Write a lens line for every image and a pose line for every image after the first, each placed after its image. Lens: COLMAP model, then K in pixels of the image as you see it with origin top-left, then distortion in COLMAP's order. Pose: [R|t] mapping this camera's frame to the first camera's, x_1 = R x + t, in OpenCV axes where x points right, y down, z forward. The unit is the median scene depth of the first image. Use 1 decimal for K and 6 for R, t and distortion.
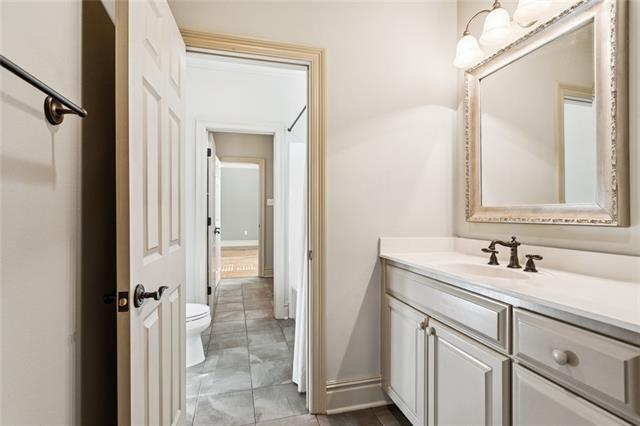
lens RADIAL K [[309.5, 0, 314.2], [0, 309.5, 213.1], [0, 0, 1]] dist [0.004542, 0.001298]
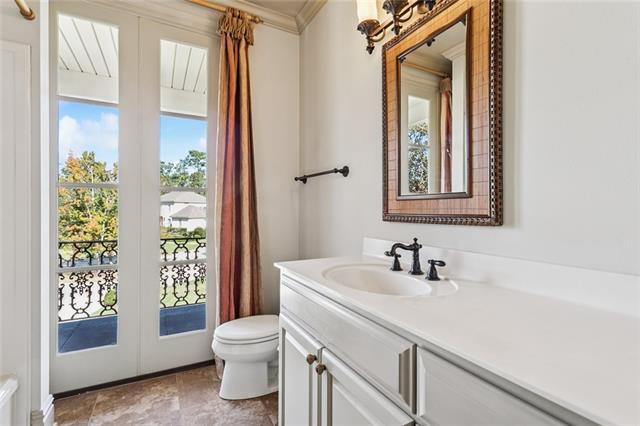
lens RADIAL K [[309.5, 0, 323.2], [0, 309.5, 212.6], [0, 0, 1]] dist [0.004542, 0.001298]
pose [[0.958708, -0.003248, 0.284372, 0.150354], [0.003402, 0.999994, -0.000048, -0.000537], [-0.284371, 0.001014, 0.958714, 0.246339]]
